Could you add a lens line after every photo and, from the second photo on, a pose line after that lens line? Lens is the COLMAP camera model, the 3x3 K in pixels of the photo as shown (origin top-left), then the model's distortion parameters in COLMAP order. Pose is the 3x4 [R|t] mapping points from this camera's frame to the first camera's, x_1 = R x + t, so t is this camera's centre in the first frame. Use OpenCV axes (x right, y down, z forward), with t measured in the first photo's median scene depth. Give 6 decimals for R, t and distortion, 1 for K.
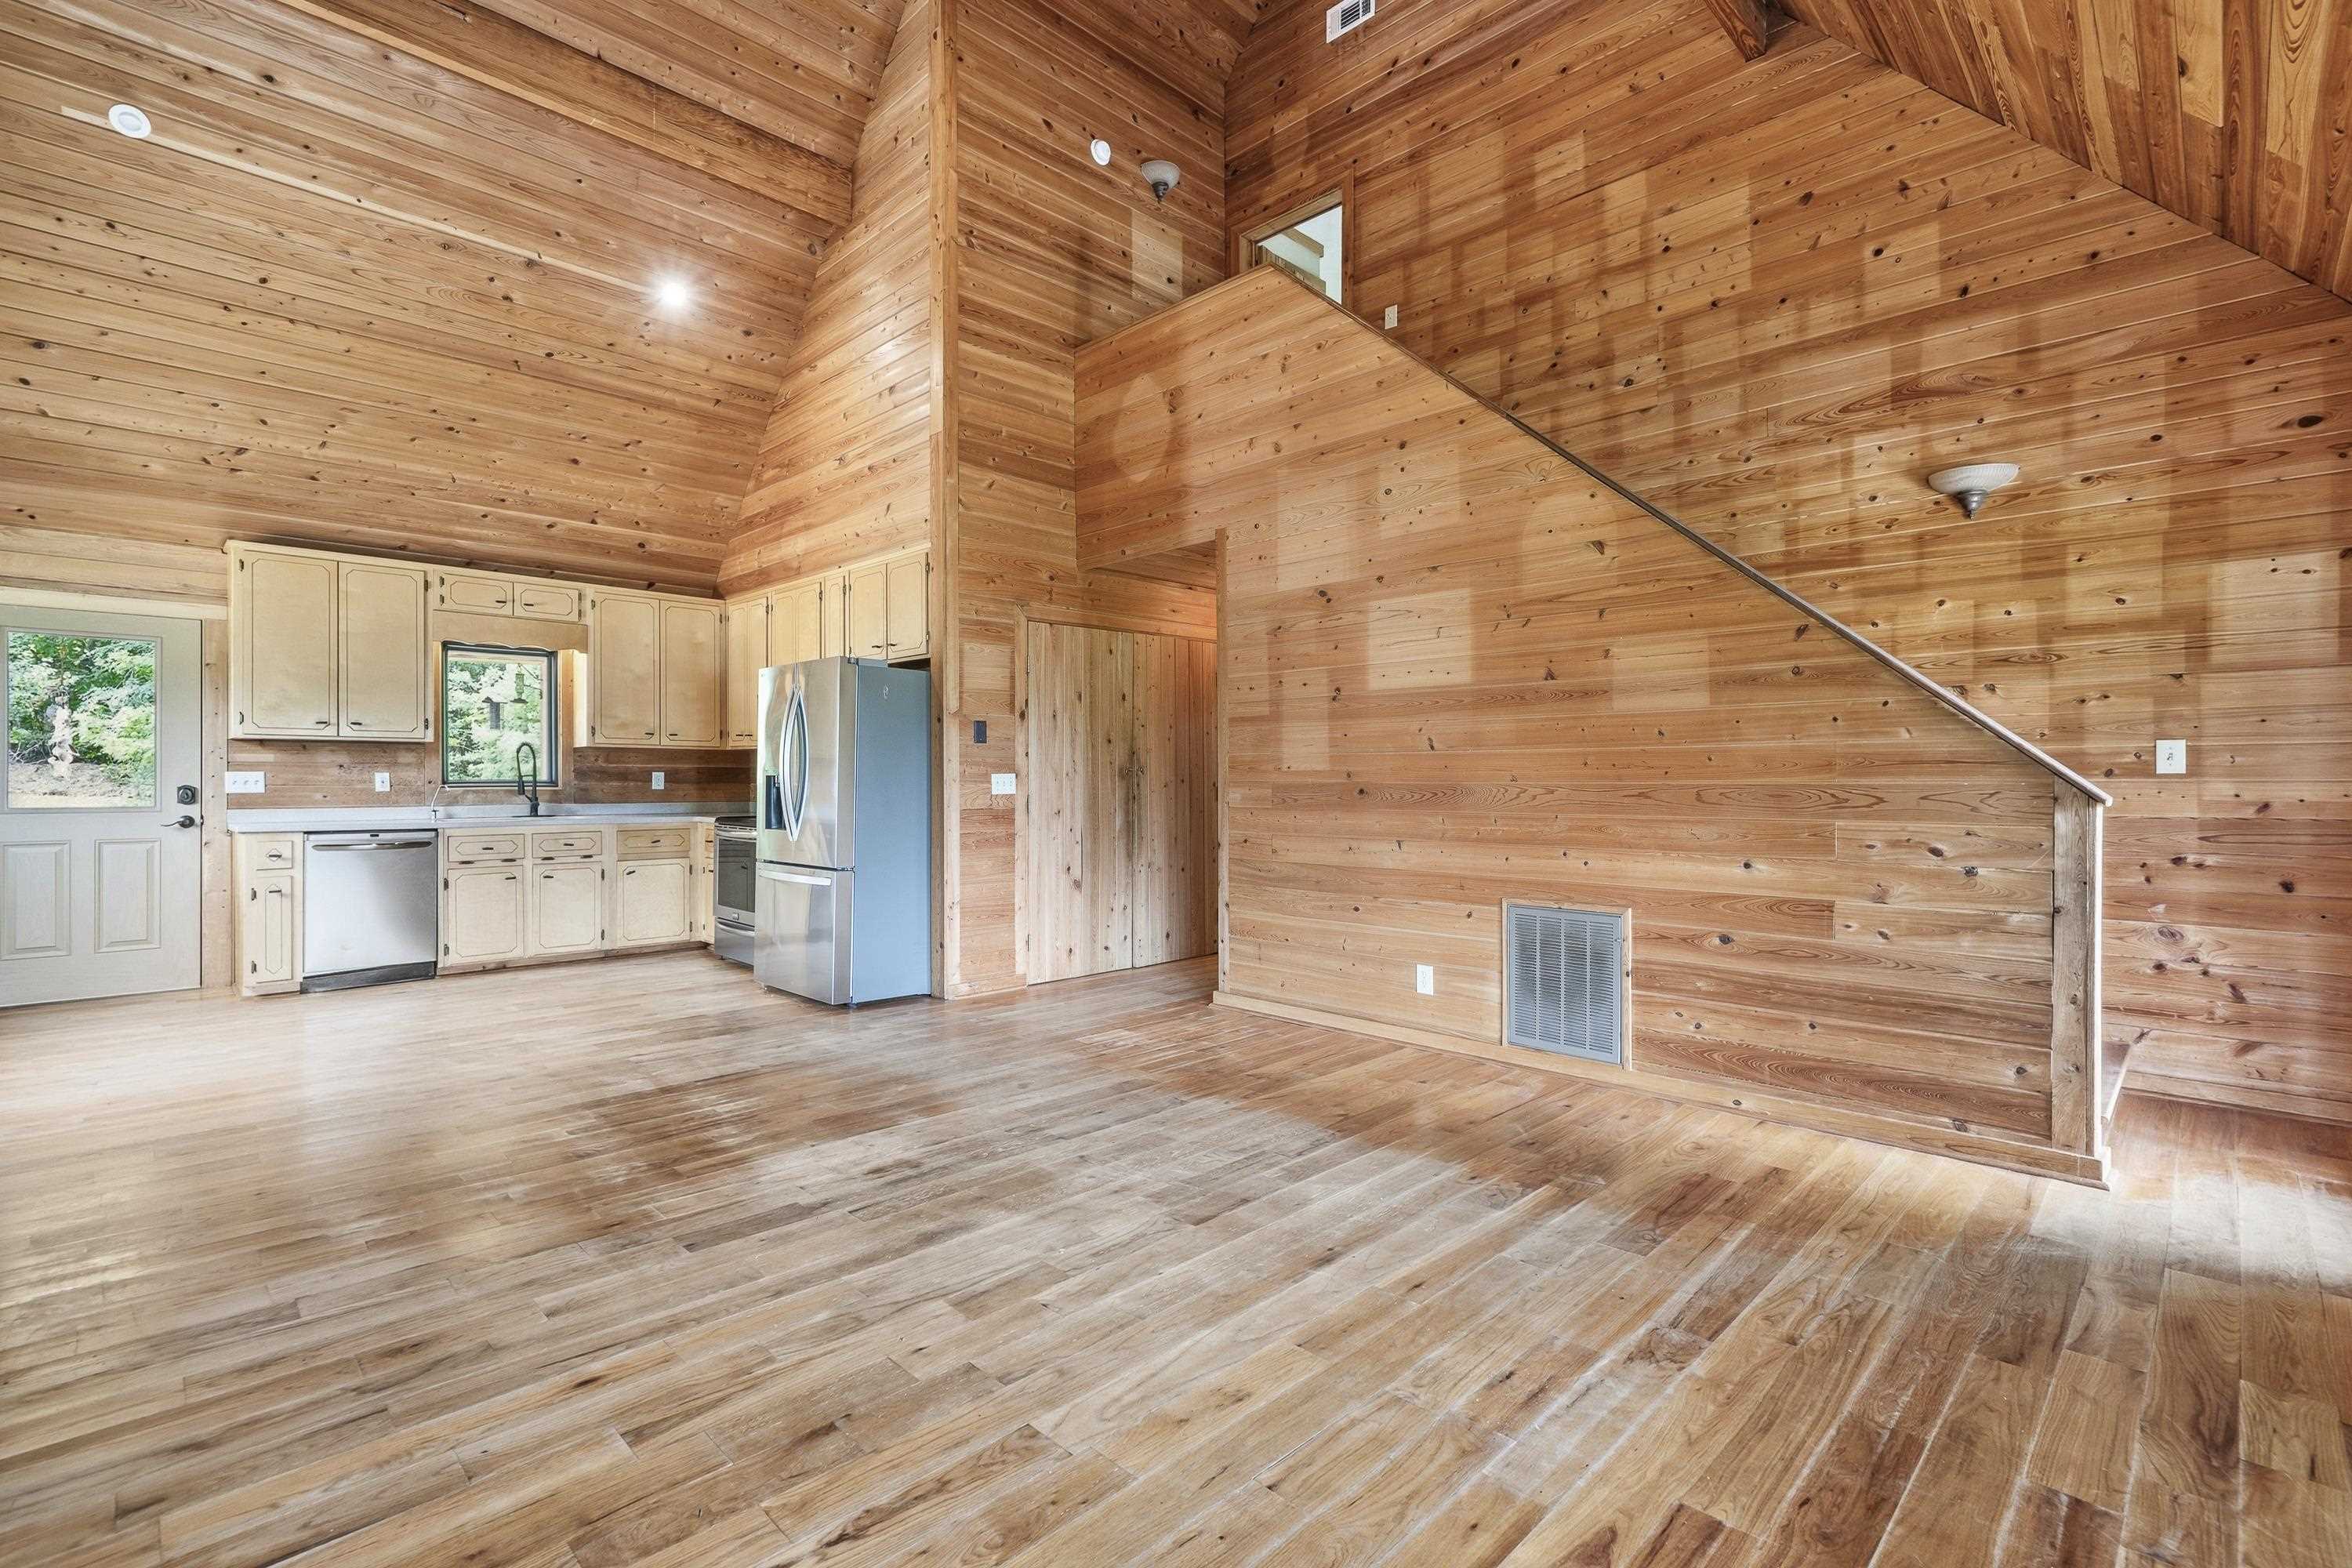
lens RADIAL K [[1064.3, 0, 1184.3], [0, 1064.3, 780.9], [0, 0, 1]] dist [0.000148, 0.001082]
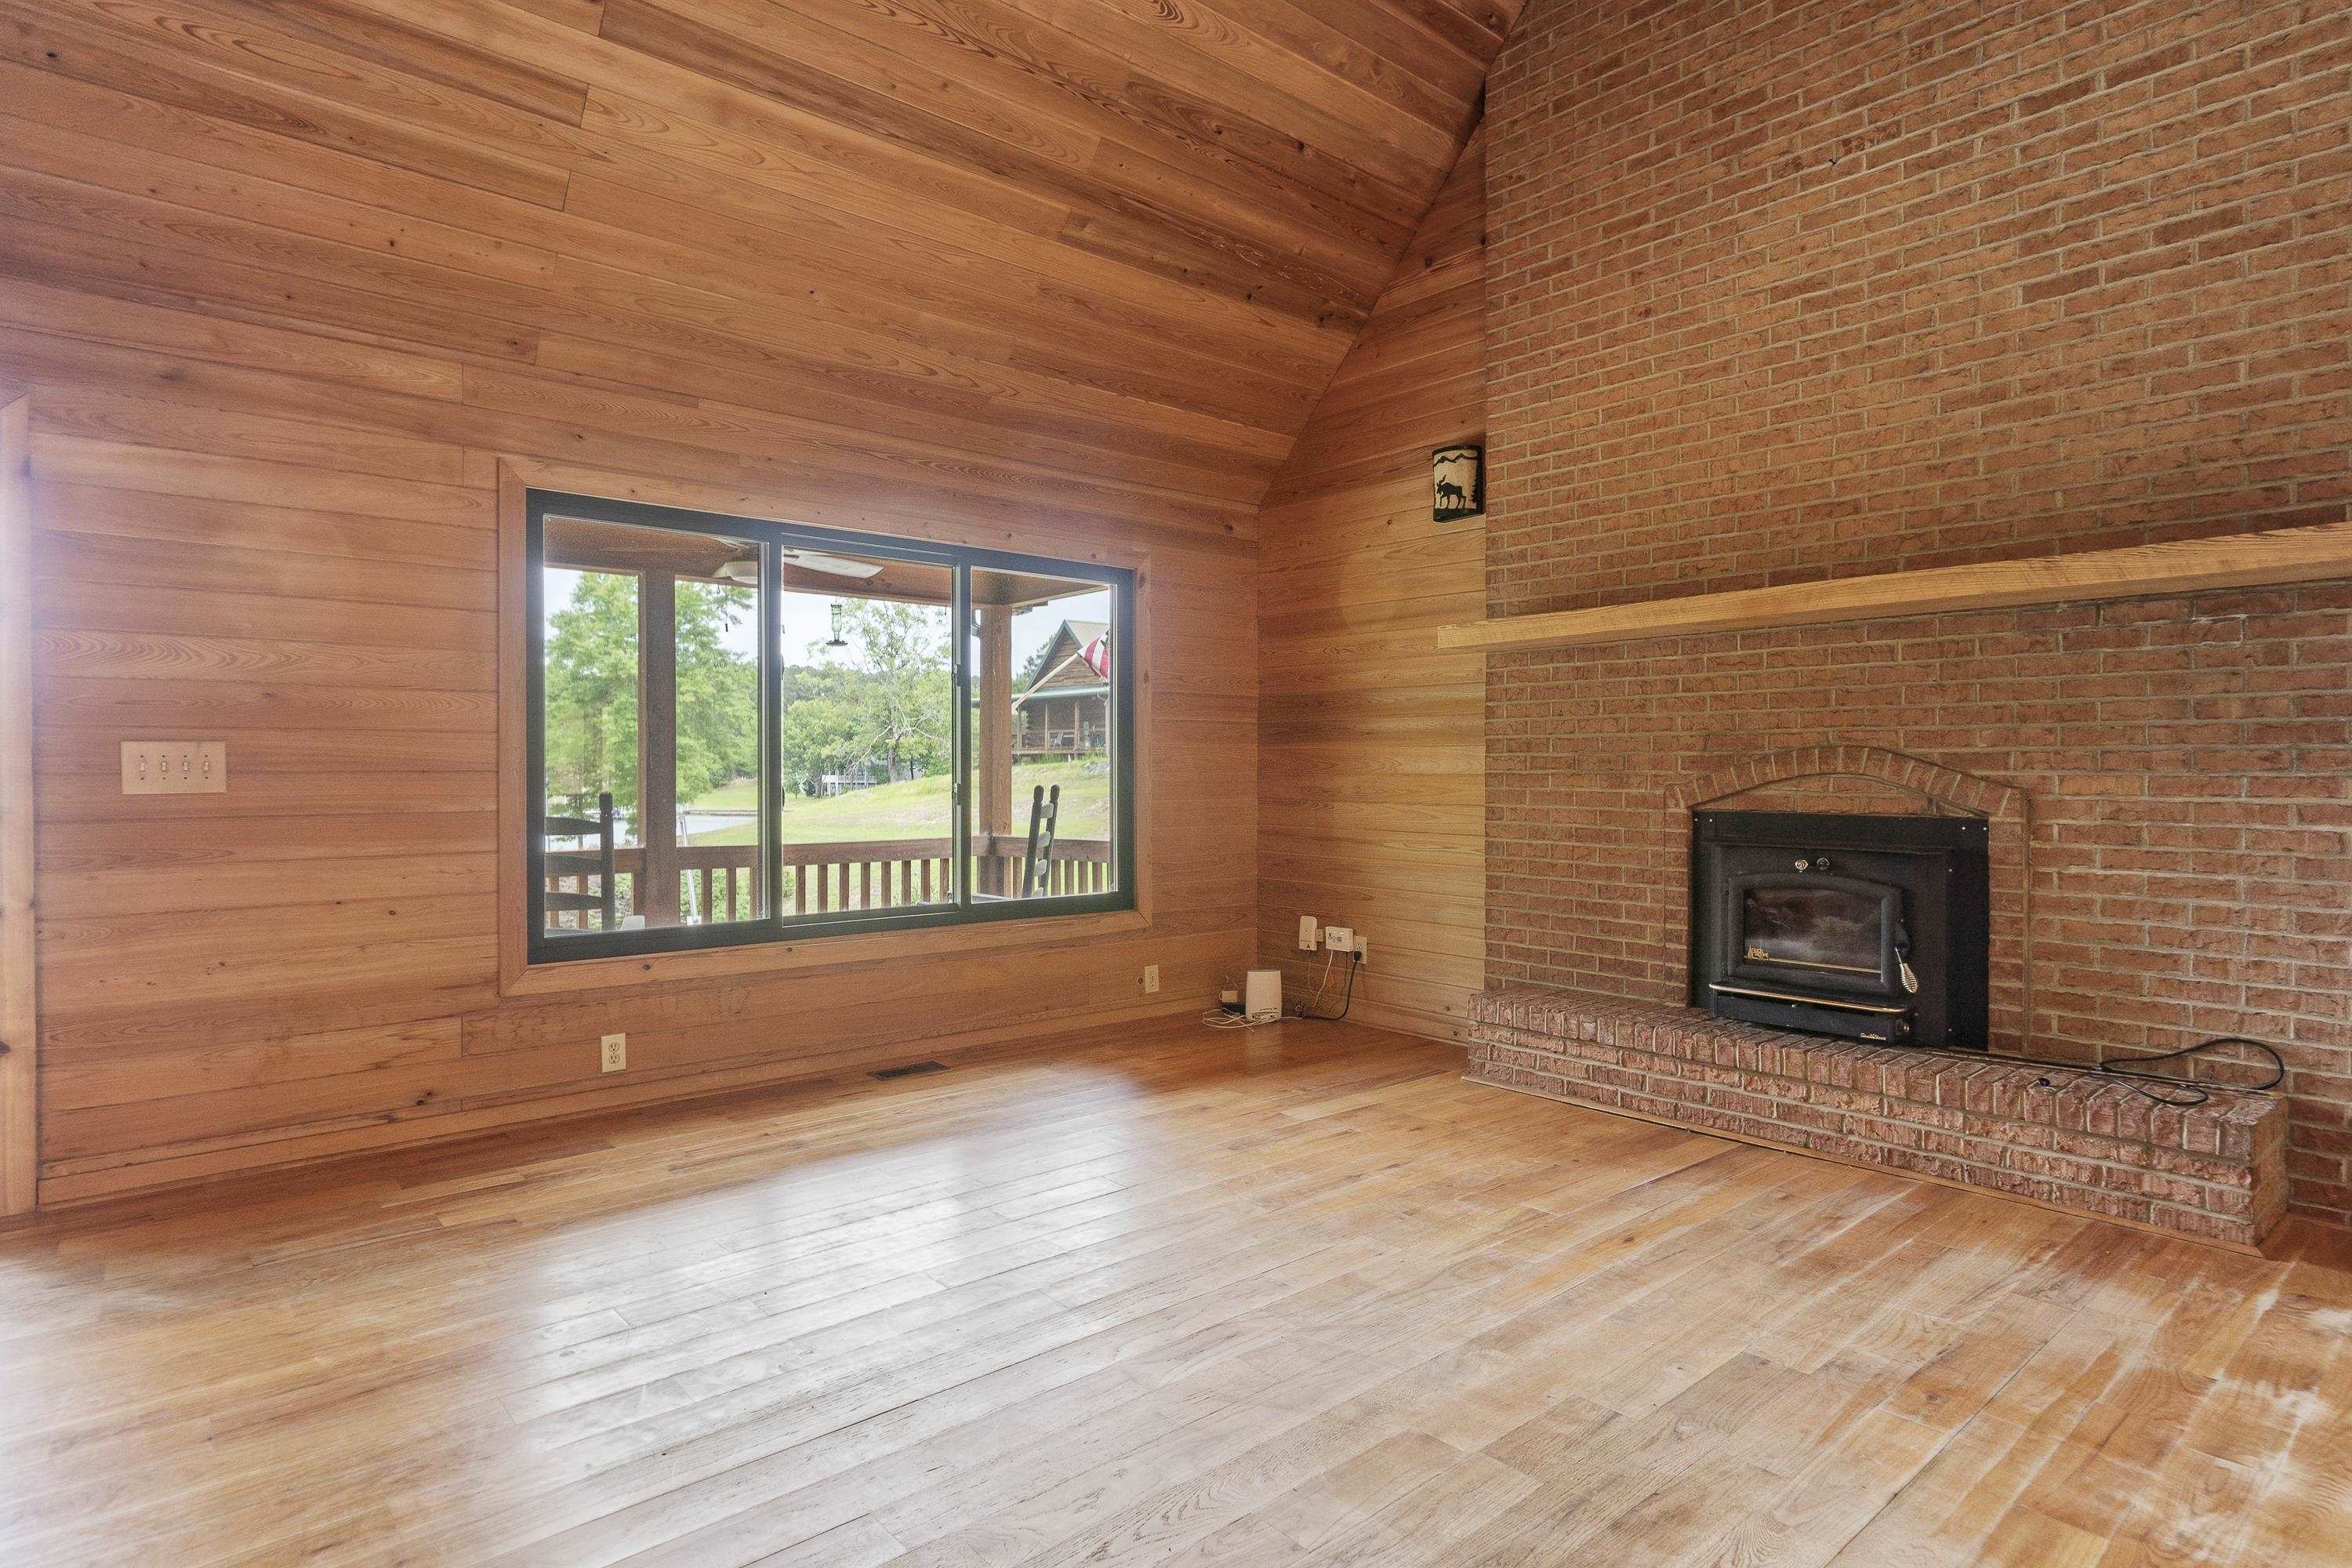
lens RADIAL K [[1244.8, 0, 1162.2], [0, 1244.8, 773.0], [0, 0, 1]] dist [-0.002944, 0.000268]
pose [[-0.996010, -0.002078, 0.089223, -0.065153], [-0.001874, 0.999995, 0.002373, 0.002003], [-0.089227, 0.002196, -0.996009, 1.190708]]
